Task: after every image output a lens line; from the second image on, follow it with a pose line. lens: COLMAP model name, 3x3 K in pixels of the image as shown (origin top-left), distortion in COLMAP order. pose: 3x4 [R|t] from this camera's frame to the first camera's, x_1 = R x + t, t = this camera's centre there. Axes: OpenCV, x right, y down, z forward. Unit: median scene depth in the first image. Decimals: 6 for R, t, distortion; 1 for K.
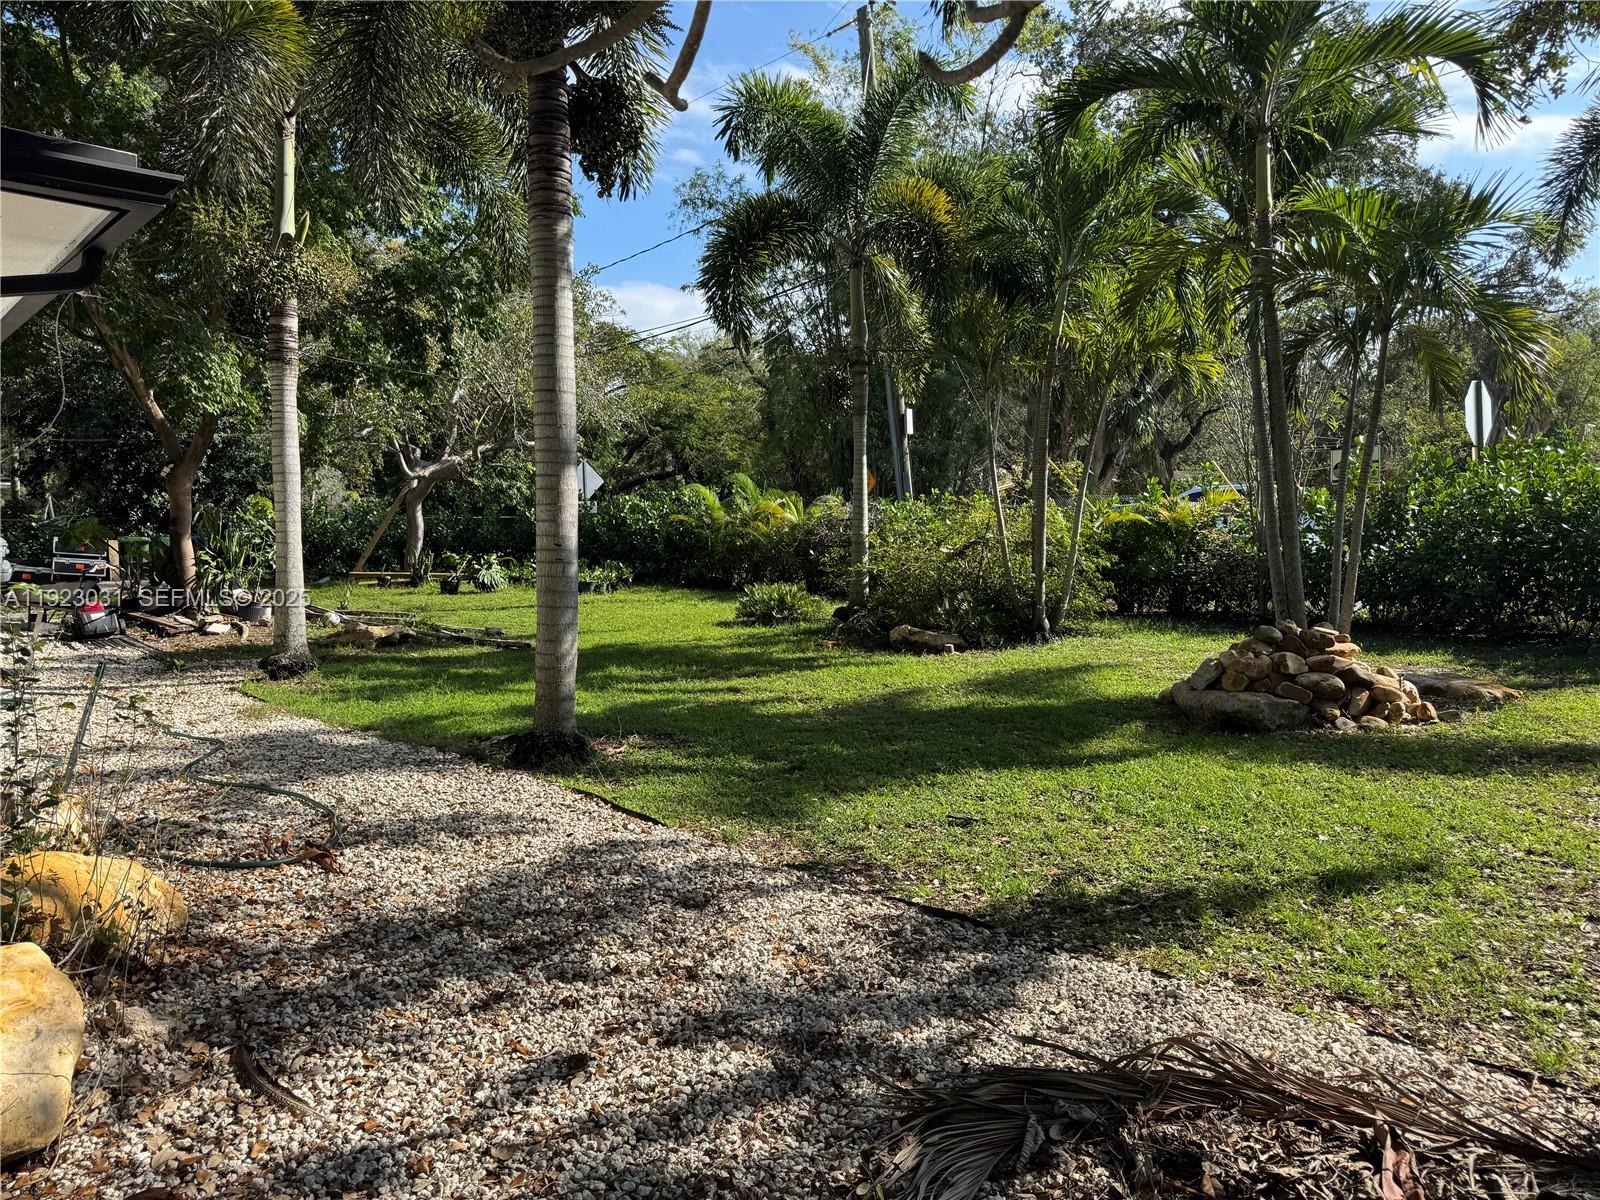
lens RADIAL K [[1122.5, 0, 800.0], [0, 1122.5, 600.0], [0, 0, 1]] dist [0.090987, -0.114527]
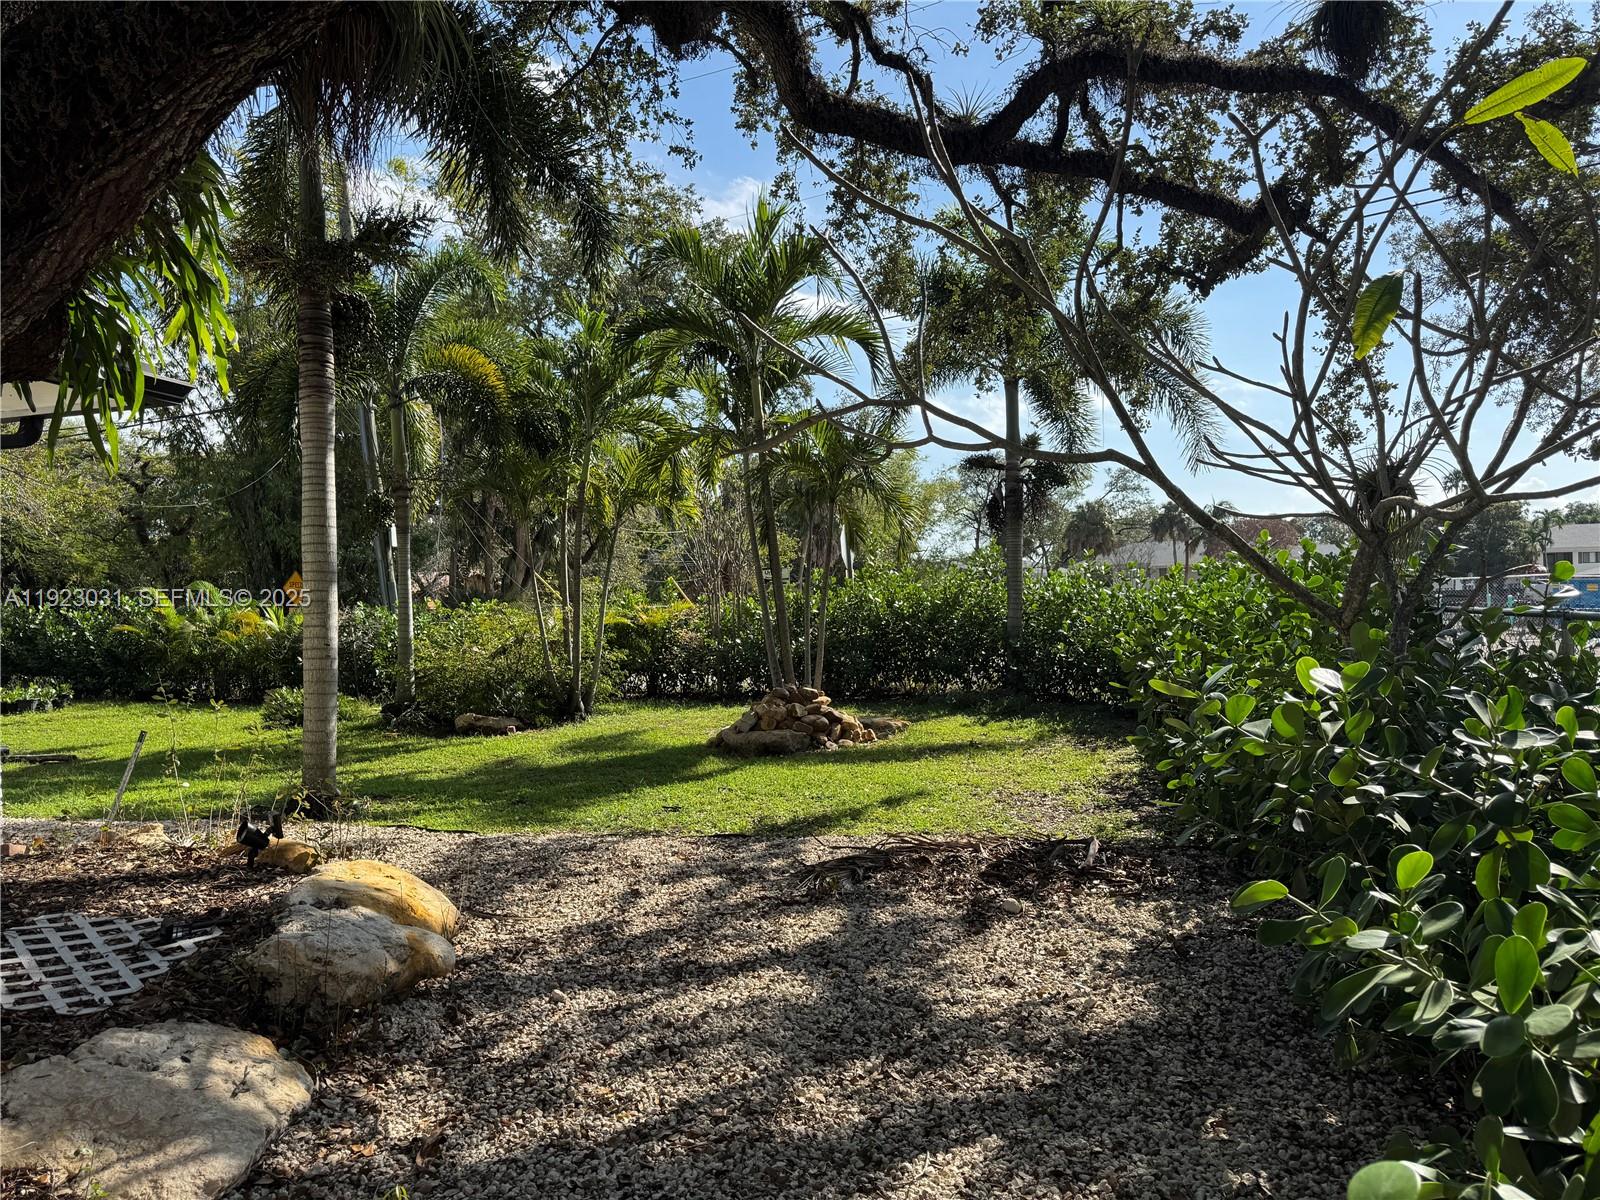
lens RADIAL K [[1122.5, 0, 800.0], [0, 1122.5, 600.0], [0, 0, 1]] dist [0.090987, -0.114527]
pose [[0.852555, -0.003997, 0.522622, -0.243782], [0.053248, 0.995431, -0.079251, 0.017764], [-0.519918, 0.095395, 0.848873, -0.215416]]
